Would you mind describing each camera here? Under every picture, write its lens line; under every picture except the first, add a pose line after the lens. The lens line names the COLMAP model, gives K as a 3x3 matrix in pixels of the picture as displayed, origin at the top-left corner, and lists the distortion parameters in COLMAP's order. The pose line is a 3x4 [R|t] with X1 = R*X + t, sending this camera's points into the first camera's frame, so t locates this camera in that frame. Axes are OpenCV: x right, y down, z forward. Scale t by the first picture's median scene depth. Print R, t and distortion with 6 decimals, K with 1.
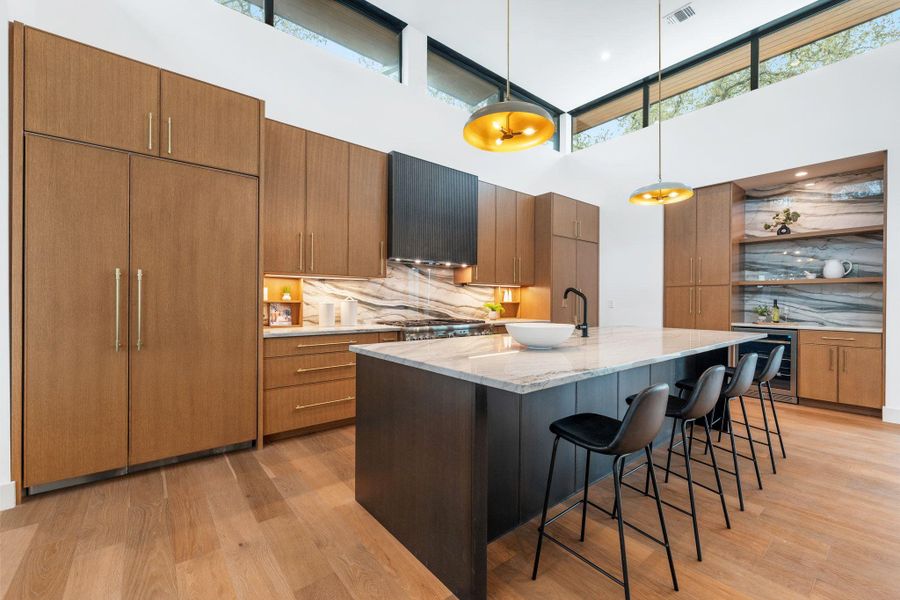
lens RADIAL K [[368.4, 0, 445.9], [0, 368.4, 301.3], [0, 0, 1]] dist [-0.001456, 0.000093]
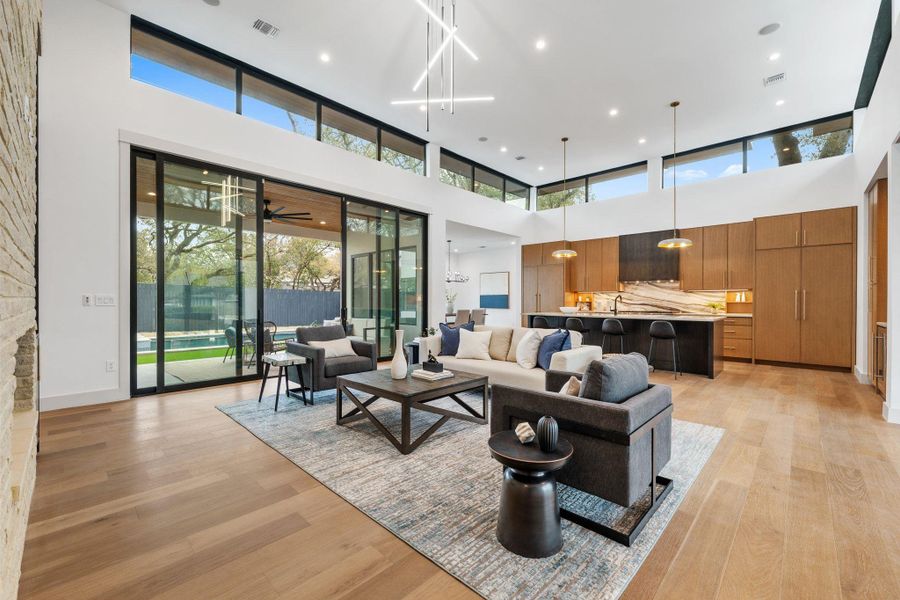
lens RADIAL K [[368.4, 0, 447.6], [0, 368.4, 303.1], [0, 0, 1]] dist [-0.001456, 0.000093]
pose [[0.121458, 0.000976, -0.992596, 1.679353], [-0.003221, 0.999995, 0.000589, 0.011461], [0.992591, 0.003126, 0.121460, -0.278346]]
